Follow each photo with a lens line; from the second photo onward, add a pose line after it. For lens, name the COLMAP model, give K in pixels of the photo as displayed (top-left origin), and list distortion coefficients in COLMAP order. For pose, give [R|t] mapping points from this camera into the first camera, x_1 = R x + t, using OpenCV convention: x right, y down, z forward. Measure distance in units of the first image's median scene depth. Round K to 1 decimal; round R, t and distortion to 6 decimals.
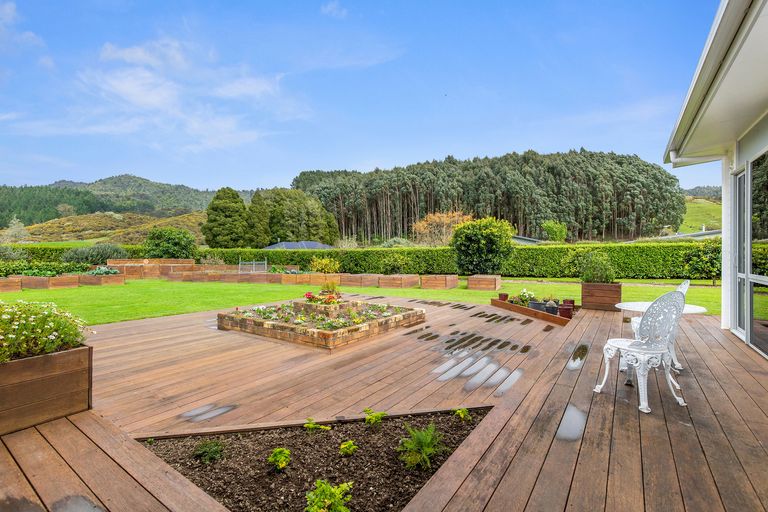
lens RADIAL K [[354.1, 0, 387.1], [0, 354.1, 254.9], [0, 0, 1]] dist [-0.003650, 0.000013]
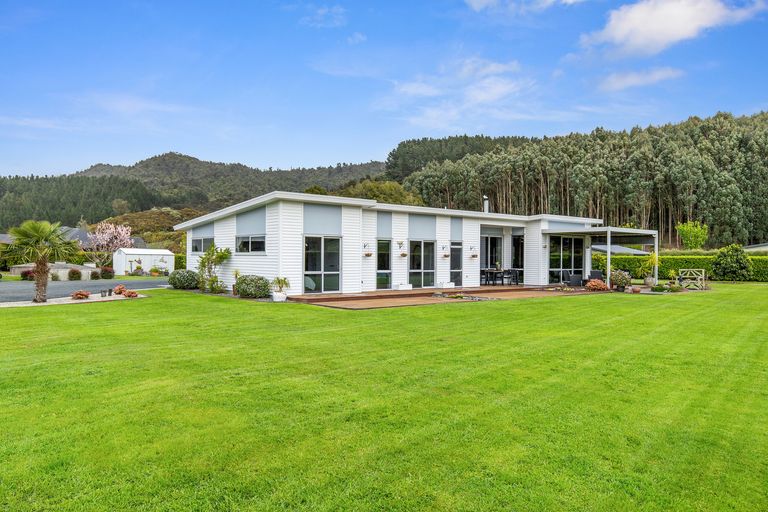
lens RADIAL K [[562.3, 0, 383.2], [0, 562.3, 256.3], [0, 0, 1]] dist [0.007659, 0.003999]
pose [[0.963909, 0.001595, -0.266227, 0.070227], [-0.004700, 0.999928, -0.011026, -0.000462], [0.266190, 0.011880, 0.963847, -0.256862]]
